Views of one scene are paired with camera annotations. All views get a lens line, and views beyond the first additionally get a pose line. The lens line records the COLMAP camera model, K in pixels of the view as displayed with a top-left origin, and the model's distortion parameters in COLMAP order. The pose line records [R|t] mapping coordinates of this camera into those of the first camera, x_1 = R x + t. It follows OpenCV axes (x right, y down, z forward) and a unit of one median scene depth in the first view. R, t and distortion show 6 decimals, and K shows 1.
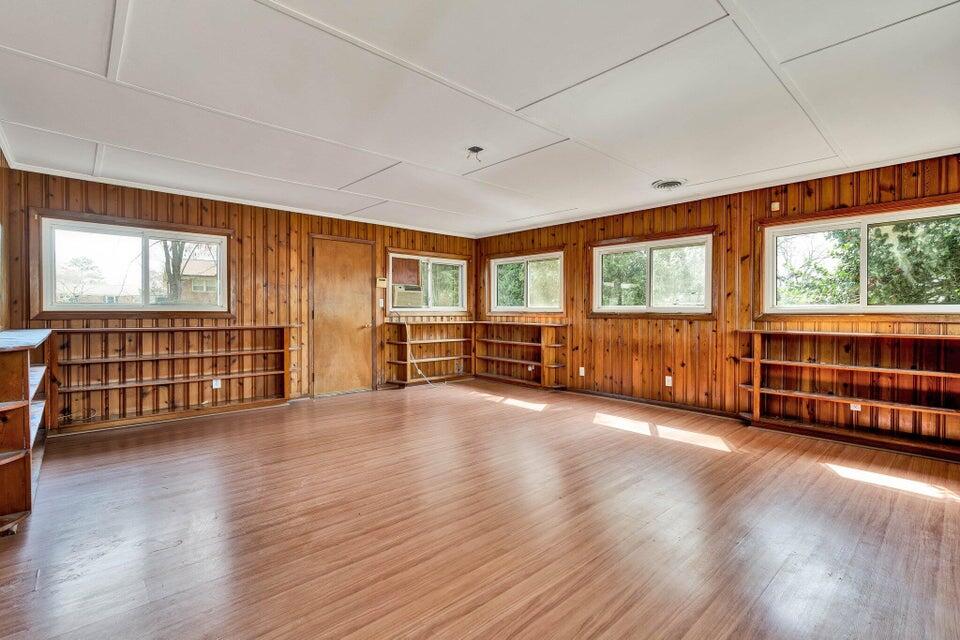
lens RADIAL K [[436.6, 0, 476.9], [0, 436.6, 317.0], [0, 0, 1]] dist [-0.002300, 0.003328]
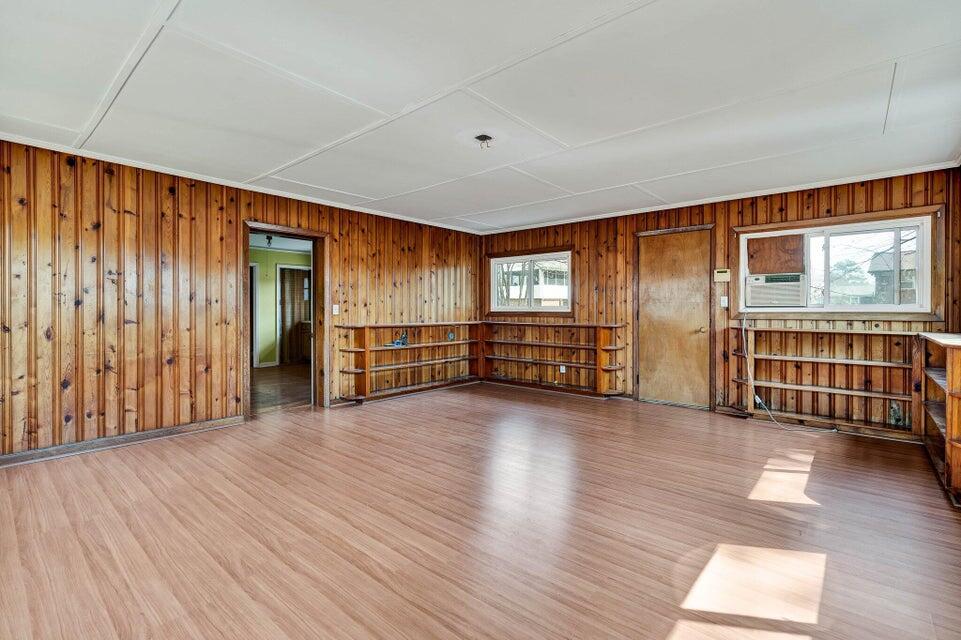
lens RADIAL K [[437.1, 0, 478.1], [0, 437.1, 313.9], [0, 0, 1]] dist [-0.002300, 0.003328]
pose [[0.128635, 0.004946, -0.991680, 0.541161], [-0.015102, 0.999881, 0.003028, -0.006125], [0.991577, 0.014587, 0.128694, 0.509988]]
